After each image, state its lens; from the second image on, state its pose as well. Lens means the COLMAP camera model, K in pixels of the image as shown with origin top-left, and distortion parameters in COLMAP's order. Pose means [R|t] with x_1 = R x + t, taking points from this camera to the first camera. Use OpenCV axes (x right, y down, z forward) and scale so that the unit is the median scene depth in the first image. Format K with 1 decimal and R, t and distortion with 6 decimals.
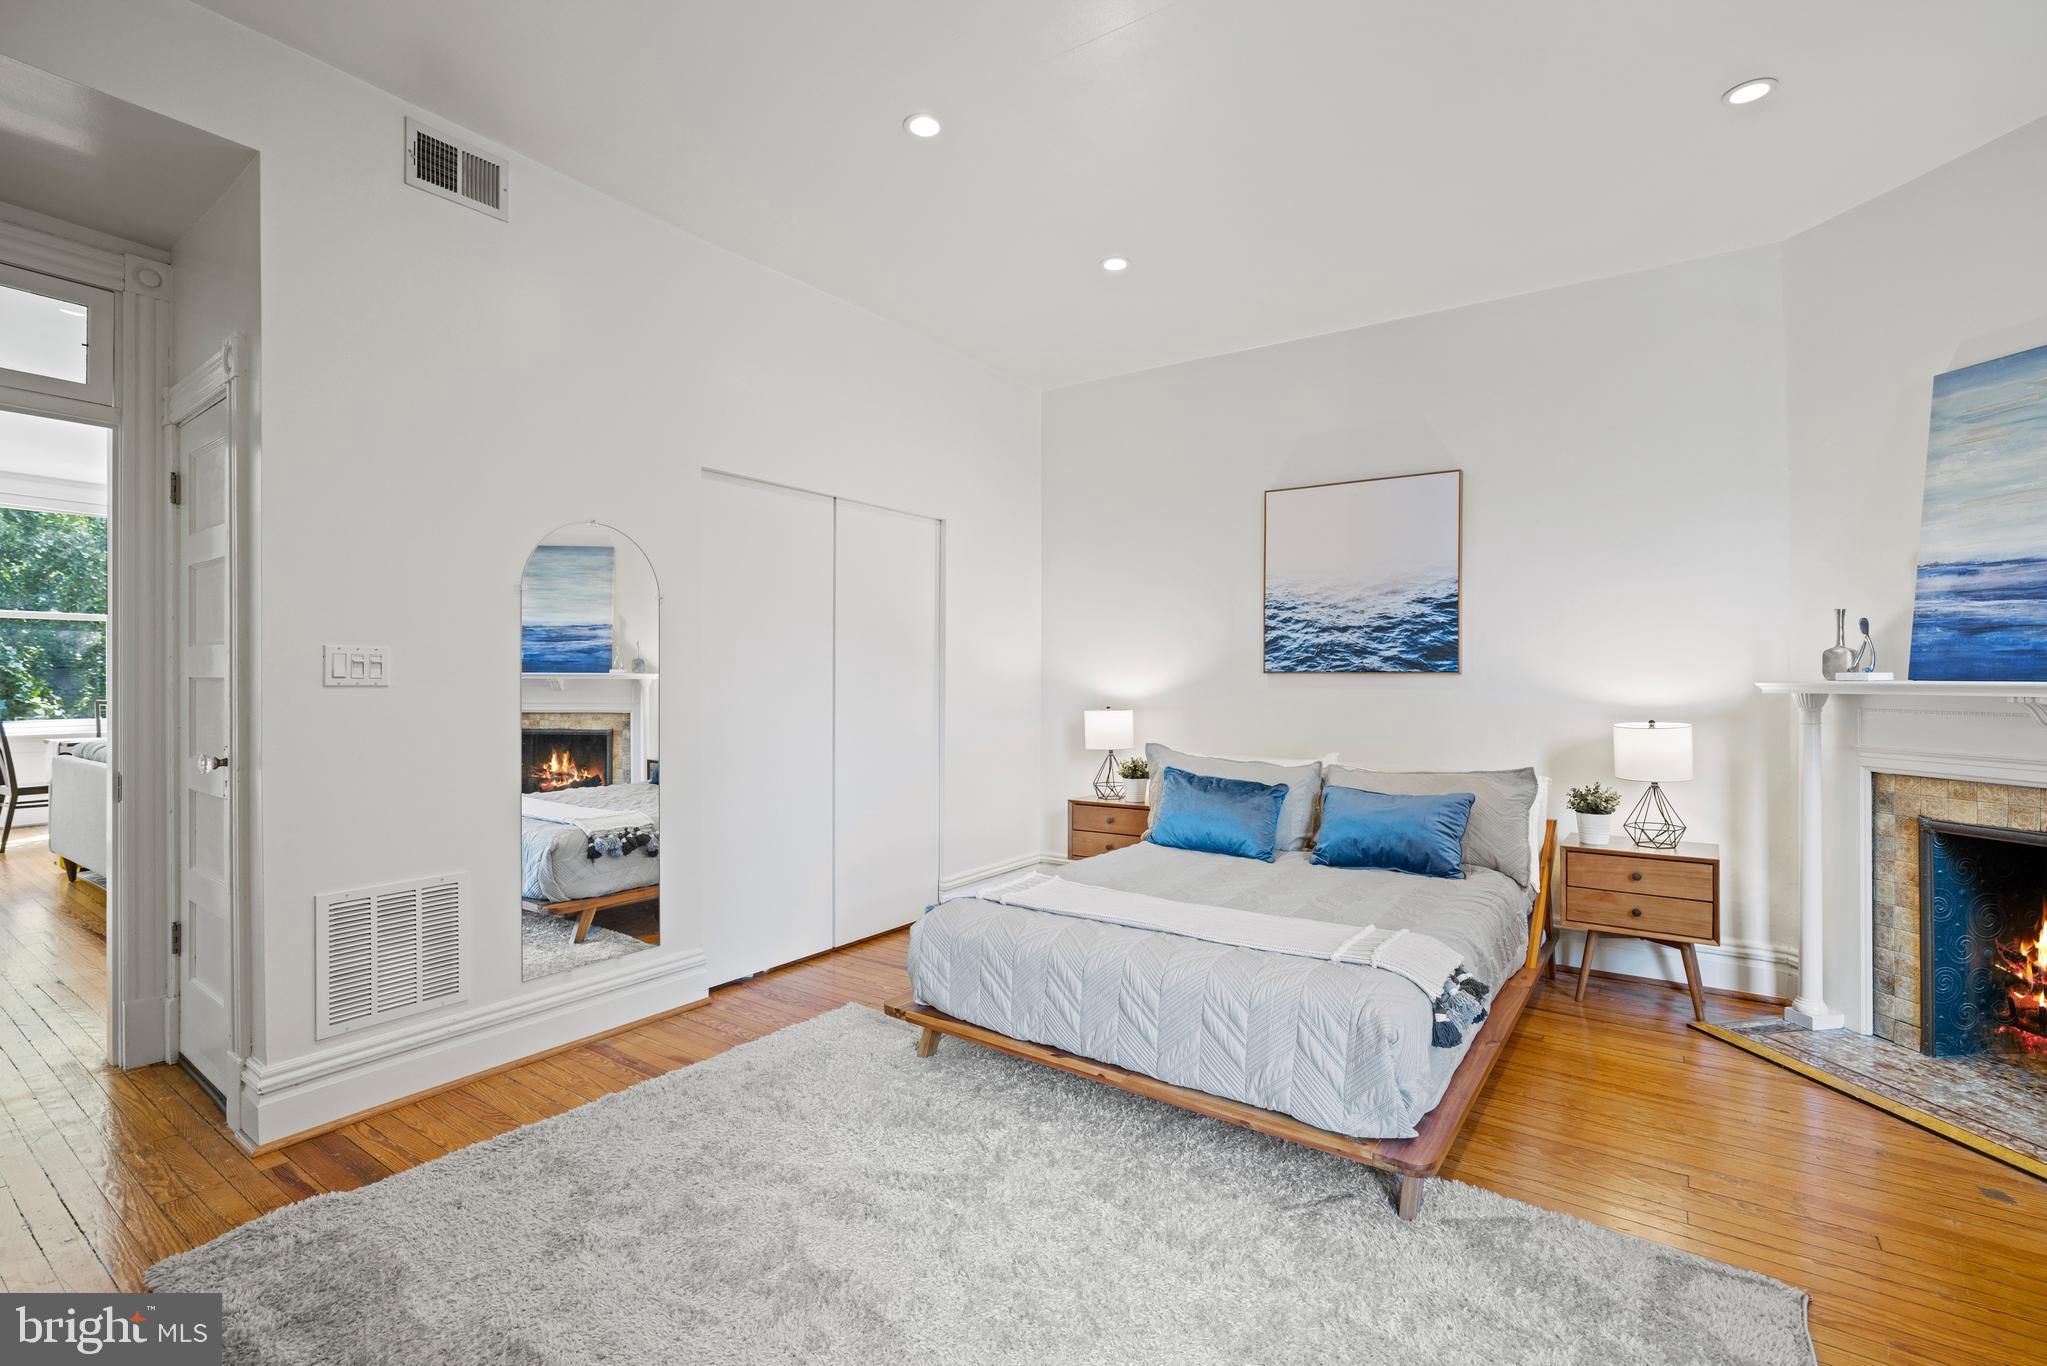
lens RADIAL K [[902.9, 0, 1029.6], [0, 902.9, 667.2], [0, 0, 1]] dist [-0.048139, 0.020466]
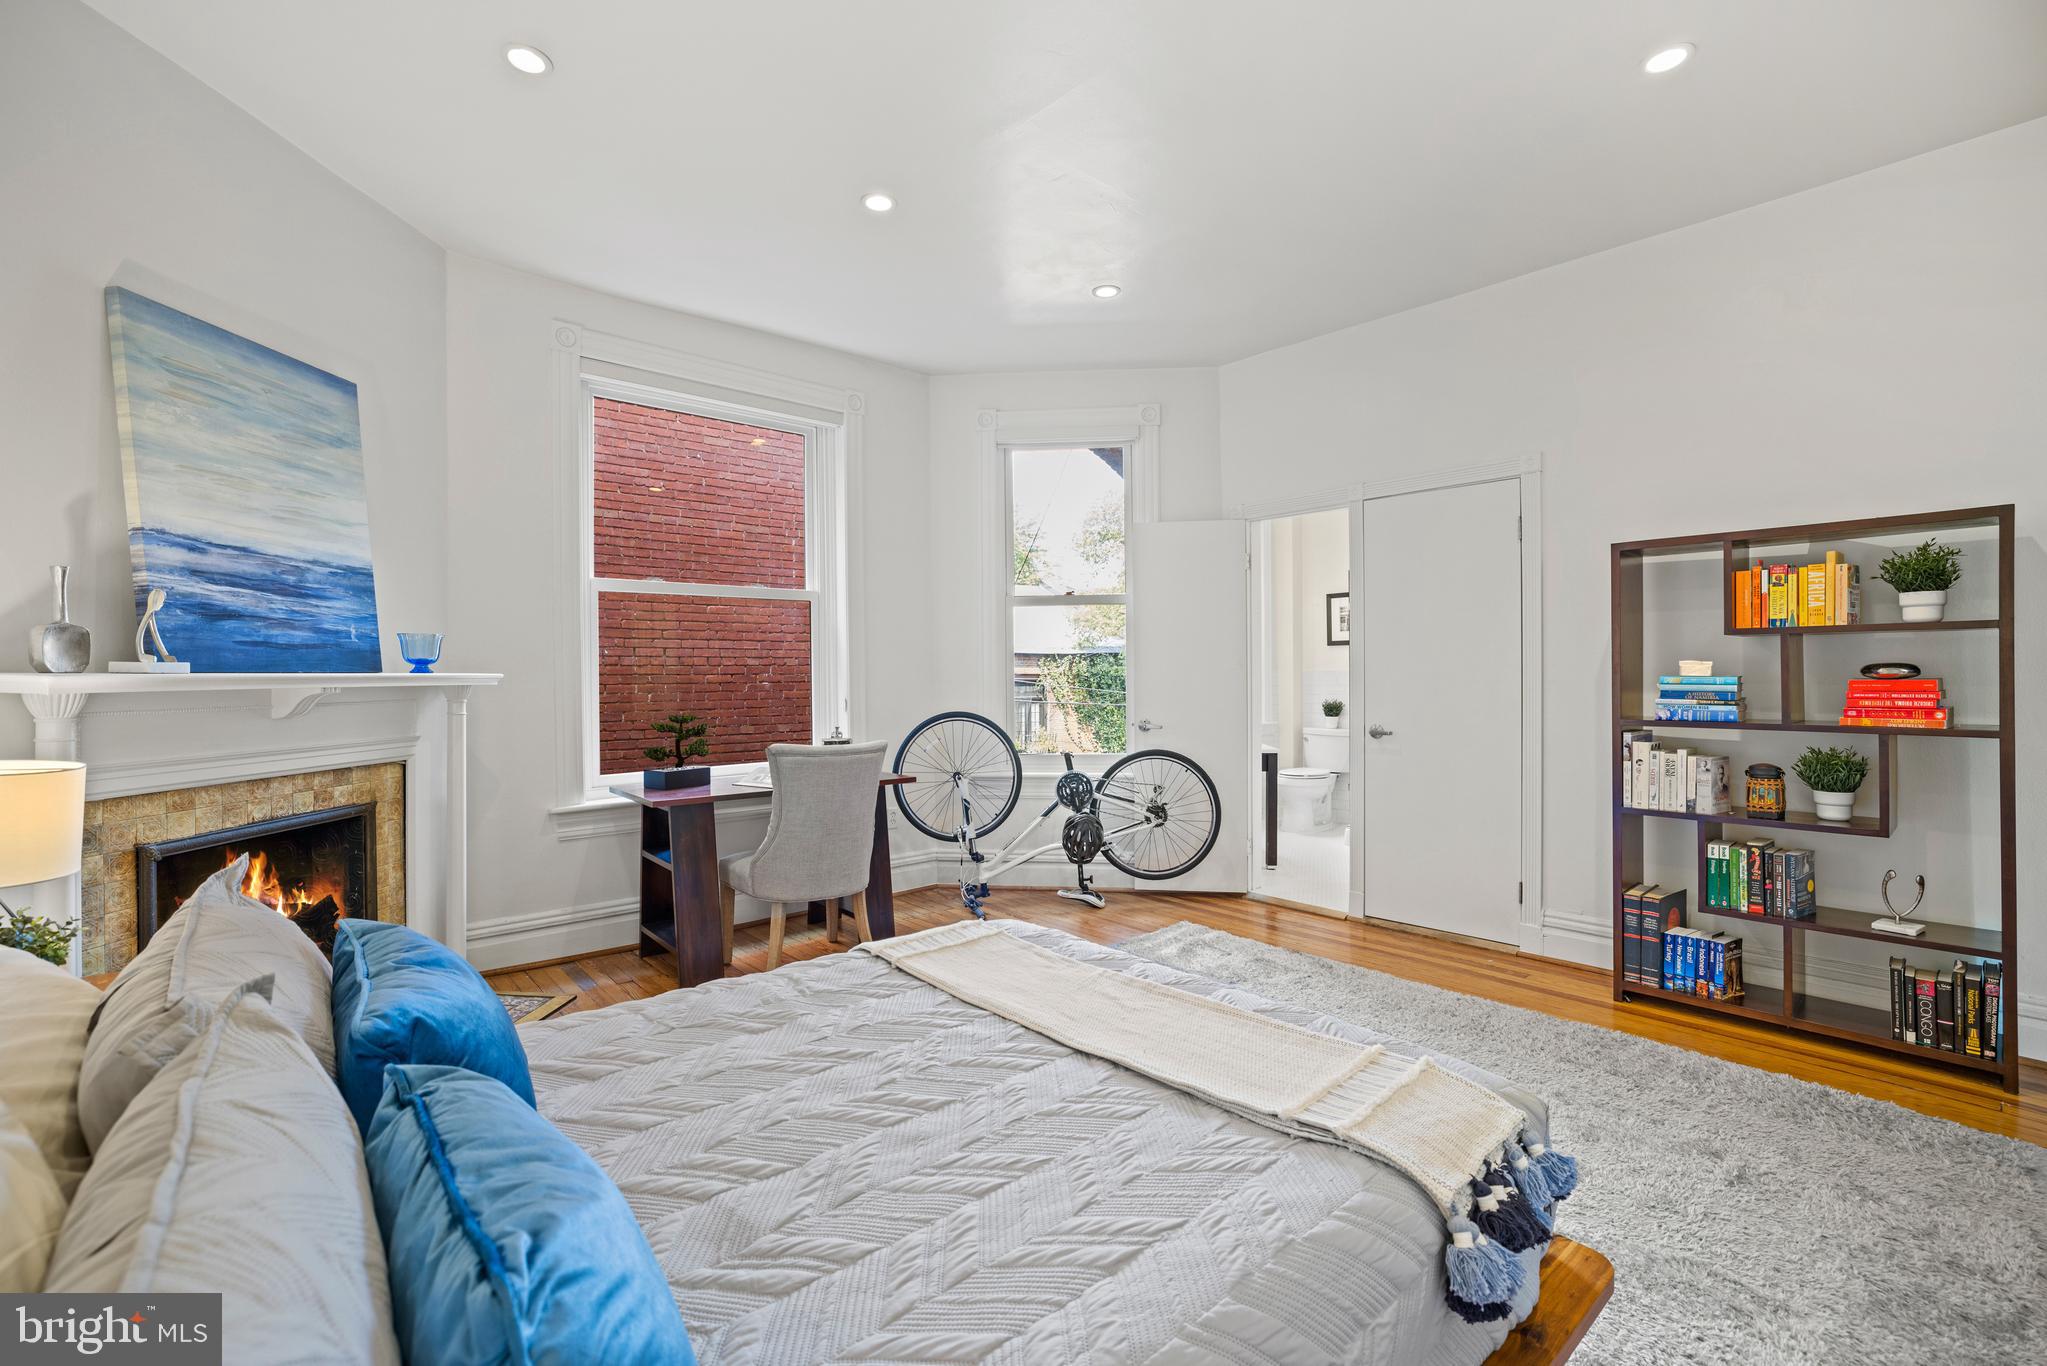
lens RADIAL K [[902.9, 0, 1029.6], [0, 902.9, 667.2], [0, 0, 1]] dist [-0.048139, 0.020466]
pose [[-0.971962, 0.001829, 0.235132, 0.053337], [-0.001798, 0.999883, -0.015212, 0.021634], [-0.235132, -0.015209, -0.971844, 1.656660]]
